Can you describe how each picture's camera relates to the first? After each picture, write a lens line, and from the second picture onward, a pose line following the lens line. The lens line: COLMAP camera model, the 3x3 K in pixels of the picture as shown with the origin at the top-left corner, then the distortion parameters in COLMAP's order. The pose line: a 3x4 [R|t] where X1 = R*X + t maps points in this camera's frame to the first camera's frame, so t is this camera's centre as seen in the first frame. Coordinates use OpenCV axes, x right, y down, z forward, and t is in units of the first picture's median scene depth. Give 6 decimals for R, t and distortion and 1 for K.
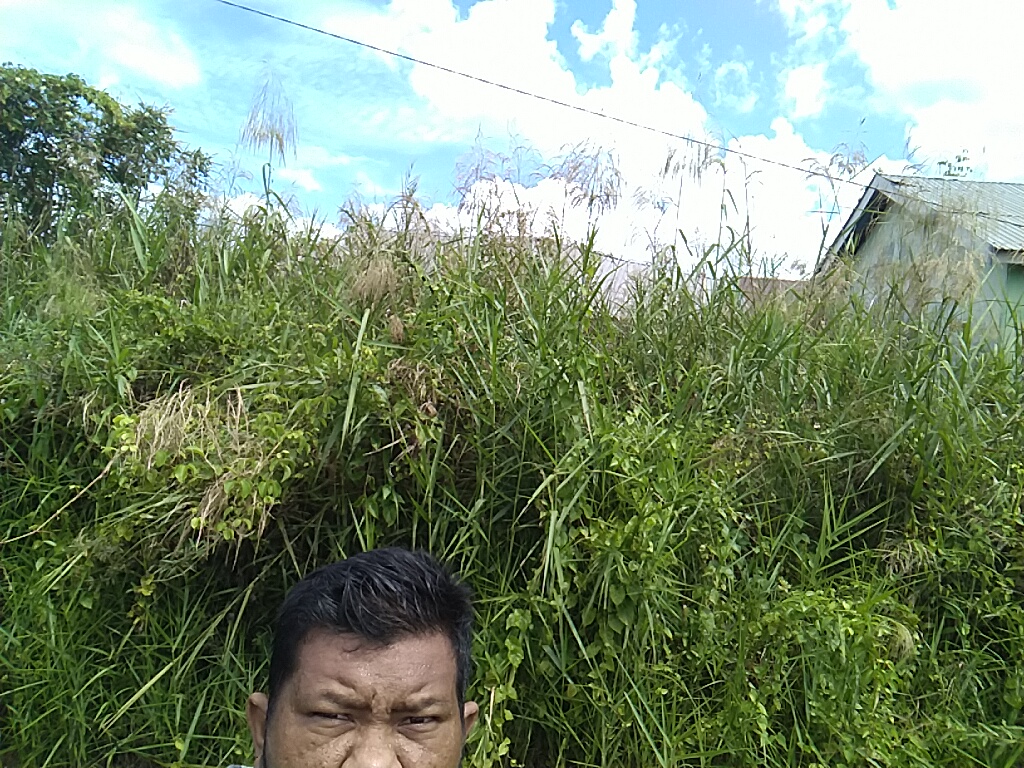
lens RADIAL K [[728.2, 0, 549.9], [0, 728.2, 383.9], [0, 0, 1]] dist [-0.007451, -0.006209]
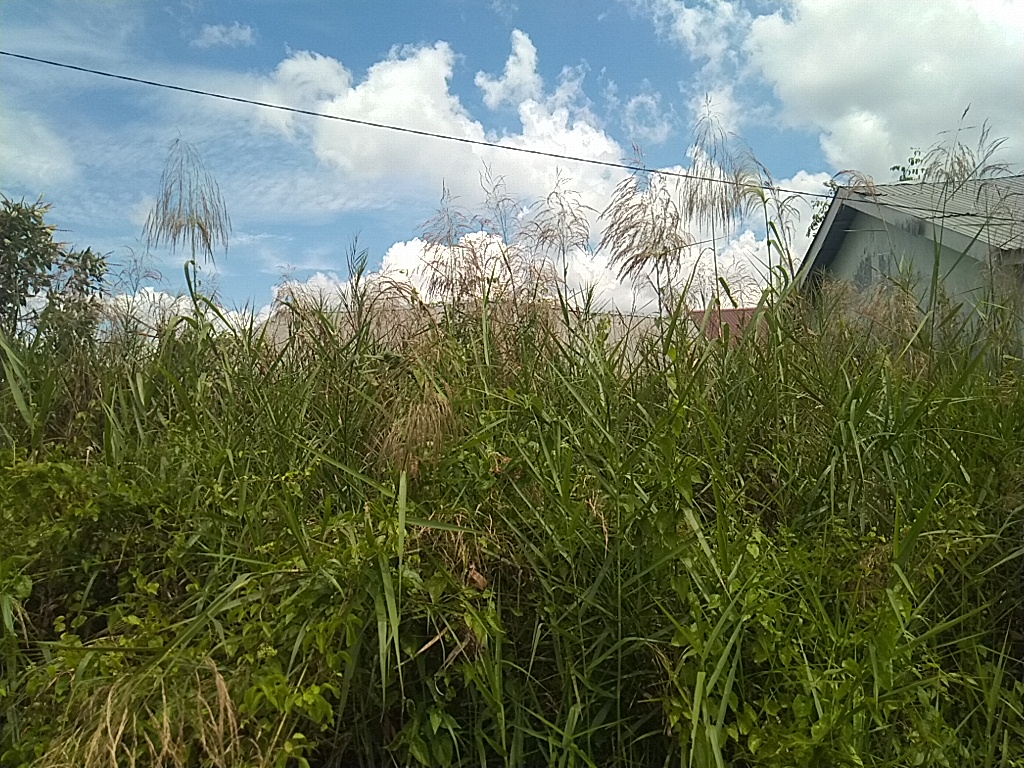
lens RADIAL K [[746.4, 0, 529.2], [0, 746.4, 382.2], [0, 0, 1]] dist [0.016794, -0.004159]
pose [[0.988513, -0.132731, 0.072280, -0.075289], [0.137598, 0.988212, -0.067106, -0.051821], [-0.062521, 0.076281, 0.995124, 0.143694]]
